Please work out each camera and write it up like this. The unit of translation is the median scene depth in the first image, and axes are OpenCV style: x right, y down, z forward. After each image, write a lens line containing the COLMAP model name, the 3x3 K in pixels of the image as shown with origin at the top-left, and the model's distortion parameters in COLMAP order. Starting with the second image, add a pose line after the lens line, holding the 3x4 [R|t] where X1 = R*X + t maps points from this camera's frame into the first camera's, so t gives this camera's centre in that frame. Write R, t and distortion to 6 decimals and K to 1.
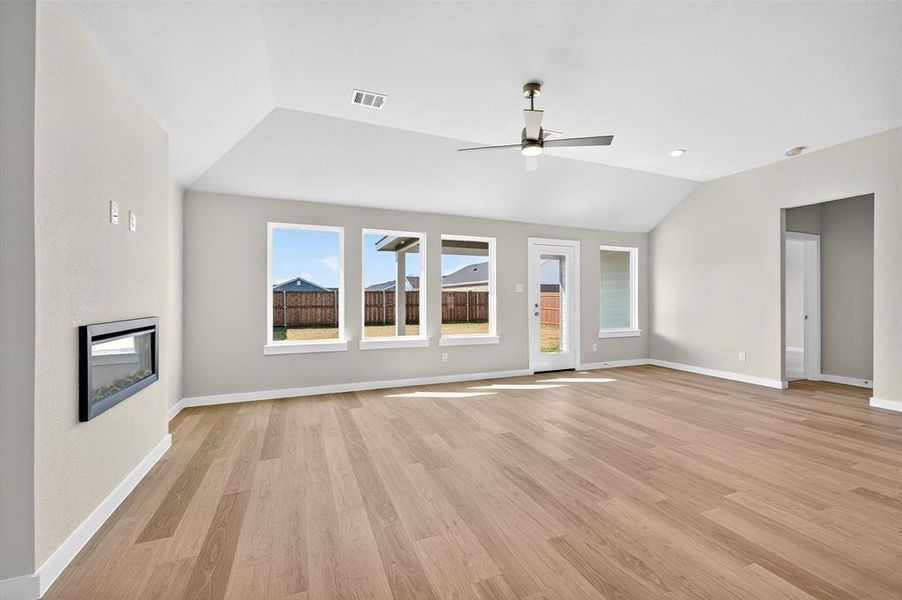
lens RADIAL K [[376.5, 0, 451.0], [0, 376.5, 300.0], [0, 0, 1]] dist [0.001671, -0.000539]
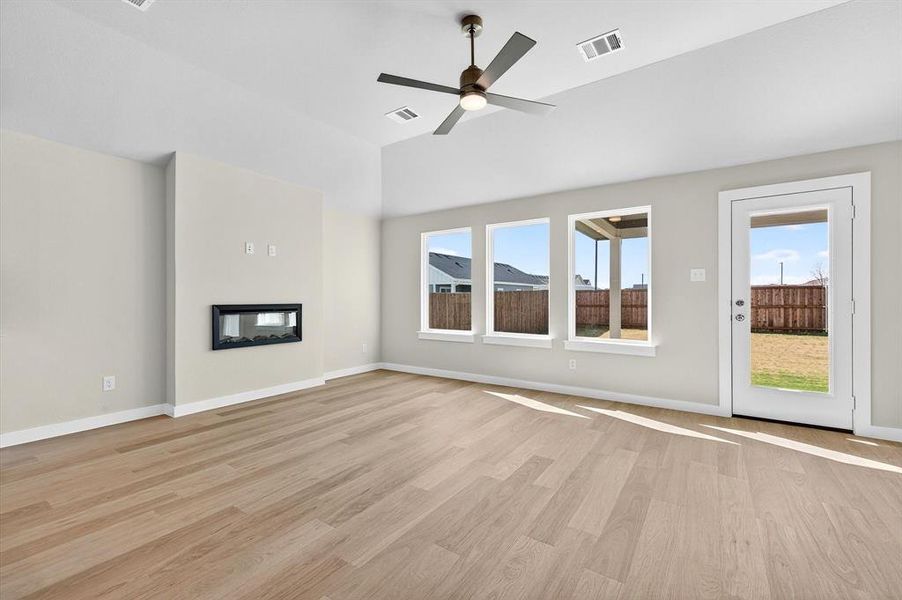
lens RADIAL K [[383.8, 0, 450.8], [0, 383.8, 299.2], [0, 0, 1]] dist [0.005216, 0.000021]
pose [[0.550992, -0.000004, -0.834510, 0.640480], [-0.002205, 0.999997, -0.001461, 0.014151], [0.834507, 0.002645, 0.550991, 0.377052]]
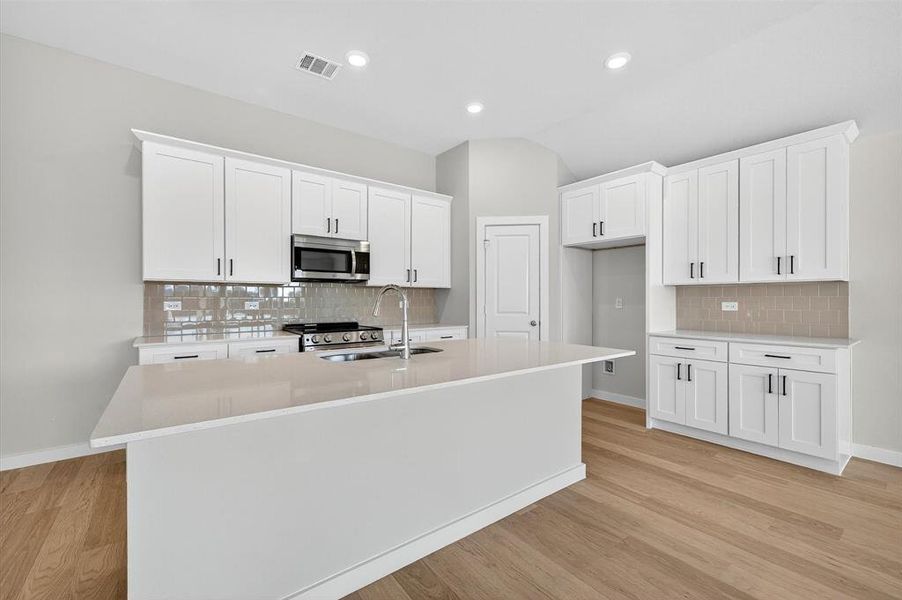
lens RADIAL K [[376.5, 0, 451.0], [0, 376.5, 300.0], [0, 0, 1]] dist [0.001671, -0.000539]
pose [[-0.965660, -0.001438, -0.259804, 0.515549], [-0.001837, 0.999997, 0.001290, -0.001698], [0.259801, 0.001723, -0.965661, 0.527863]]
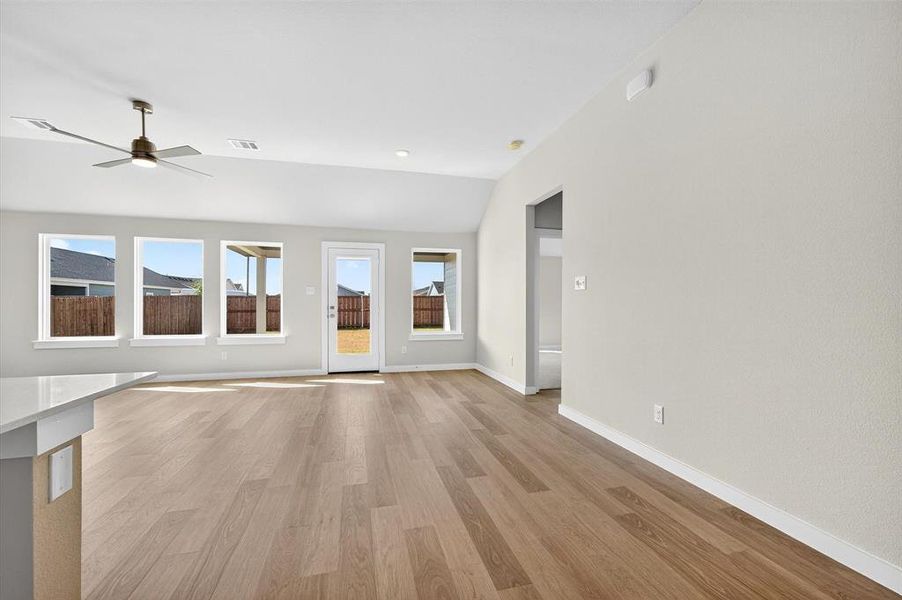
lens RADIAL K [[385.0, 0, 451.2], [0, 385.0, 303.7], [0, 0, 1]] dist [0.015997, 0.000116]
pose [[0.989498, 0.000584, -0.144542, 0.927711], [-0.001148, 0.999992, -0.003817, 0.010215], [0.144539, 0.003943, 0.989491, 0.009719]]
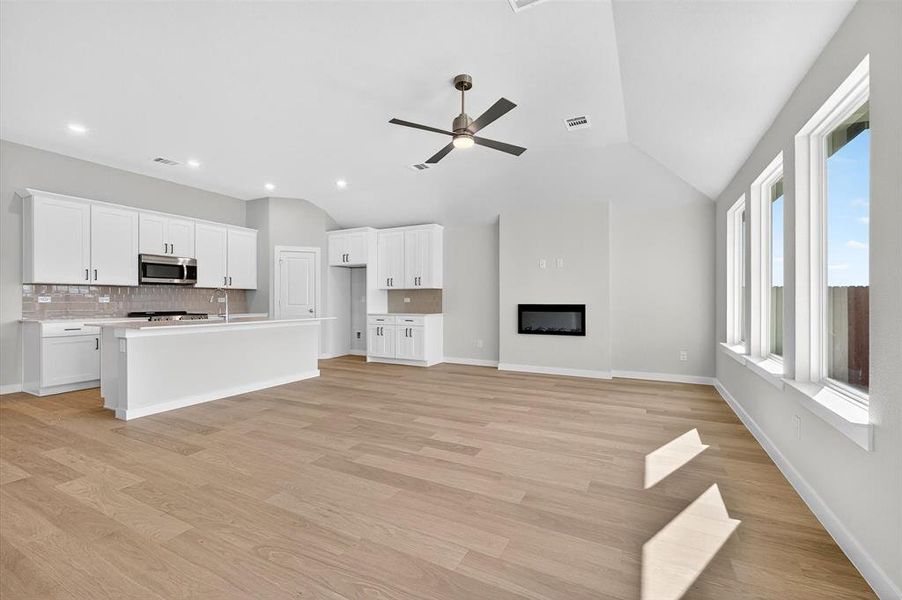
lens RADIAL K [[376.5, 0, 451.0], [0, 376.5, 300.0], [0, 0, 1]] dist [0.001671, -0.000539]
pose [[-0.763994, -0.001601, -0.645221, 0.648556], [-0.000503, 0.999998, -0.001885, 0.014288], [0.645223, -0.001116, -0.763993, 1.276362]]
